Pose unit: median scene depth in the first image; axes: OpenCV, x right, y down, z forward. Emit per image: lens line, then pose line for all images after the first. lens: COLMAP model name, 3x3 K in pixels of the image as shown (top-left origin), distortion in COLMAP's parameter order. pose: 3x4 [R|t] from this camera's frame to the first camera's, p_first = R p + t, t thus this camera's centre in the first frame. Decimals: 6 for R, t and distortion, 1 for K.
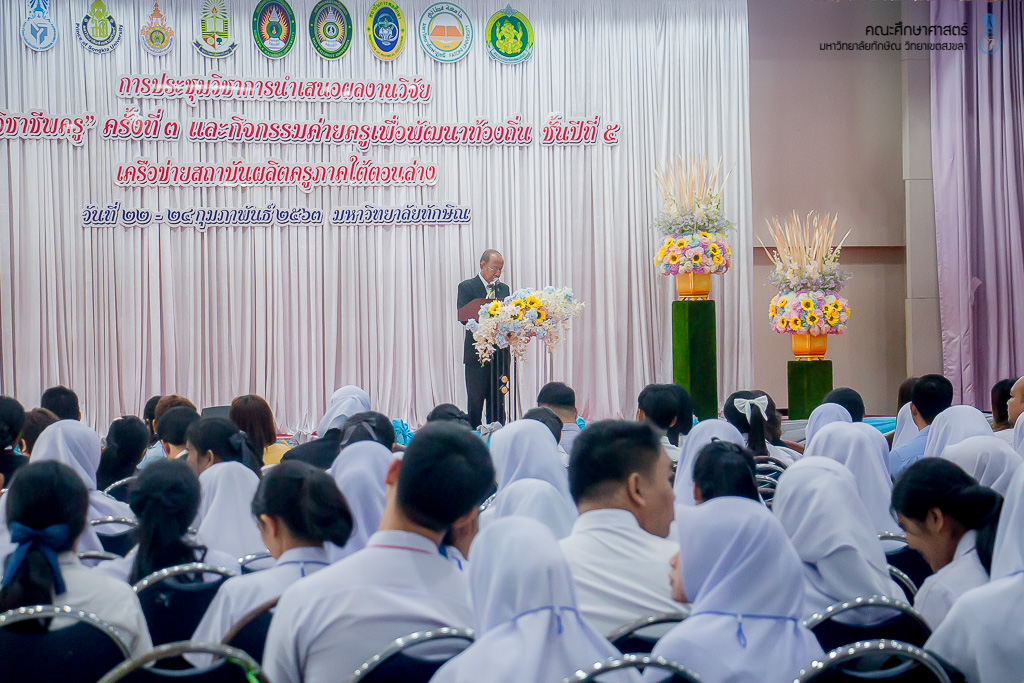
lens RADIAL K [[3104.5, 0, 509.8], [0, 3104.5, 347.4], [0, 0, 1]] dist [0.723023, 0.000000]
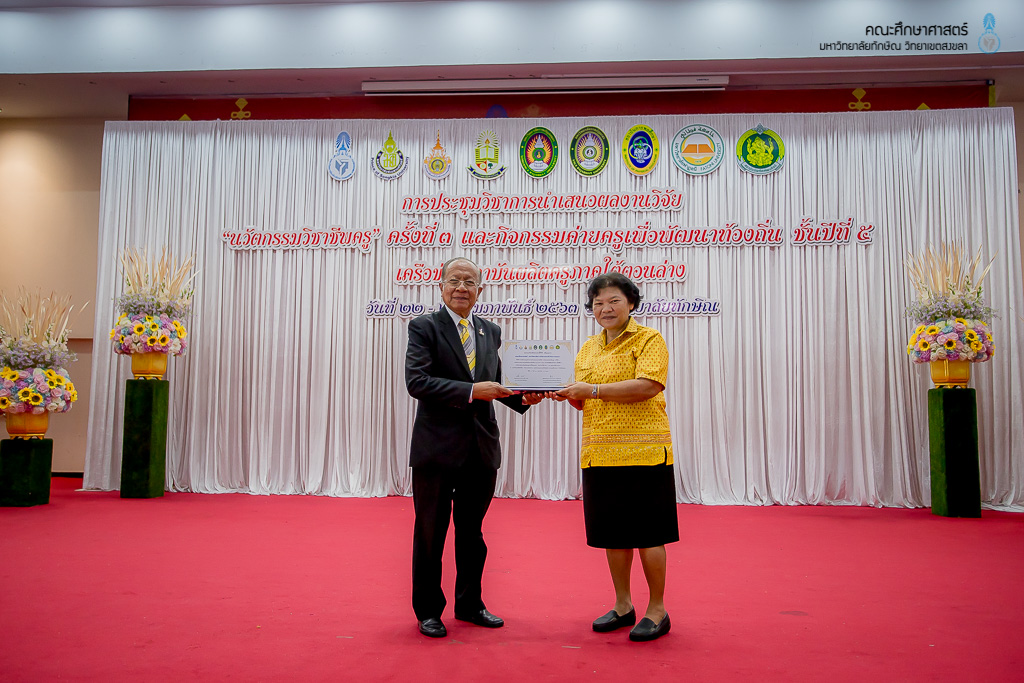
lens RADIAL K [[839.0, 0, 509.9], [0, 839.0, 340.5], [0, 0, 1]] dist [-0.013639, 0.049245]
pose [[0.870041, -0.014073, -0.492778, 0.069937], [-0.029411, 0.996330, -0.080382, -0.004743], [0.492101, 0.084429, 0.866434, 0.709815]]
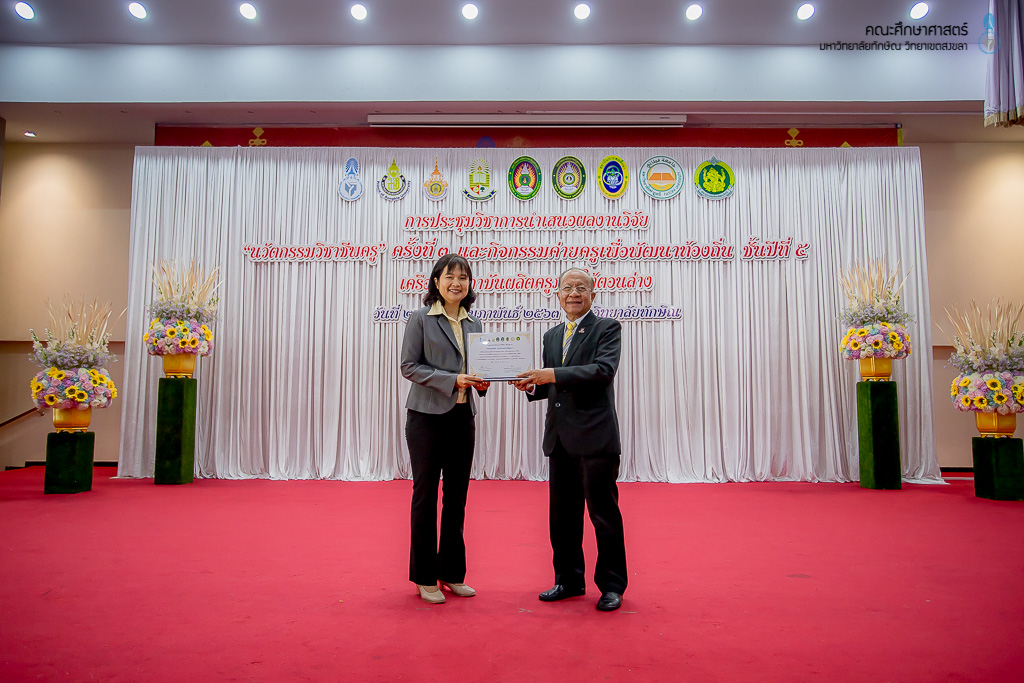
lens RADIAL K [[724.6, 0, 510.4], [0, 724.6, 340.5], [0, 0, 1]] dist [-0.033197, 0.041364]
pose [[0.901041, -0.017683, -0.433374, 0.053691], [-0.021283, 0.996162, -0.084896, -0.004419], [0.433212, 0.085718, 0.897207, 0.705536]]
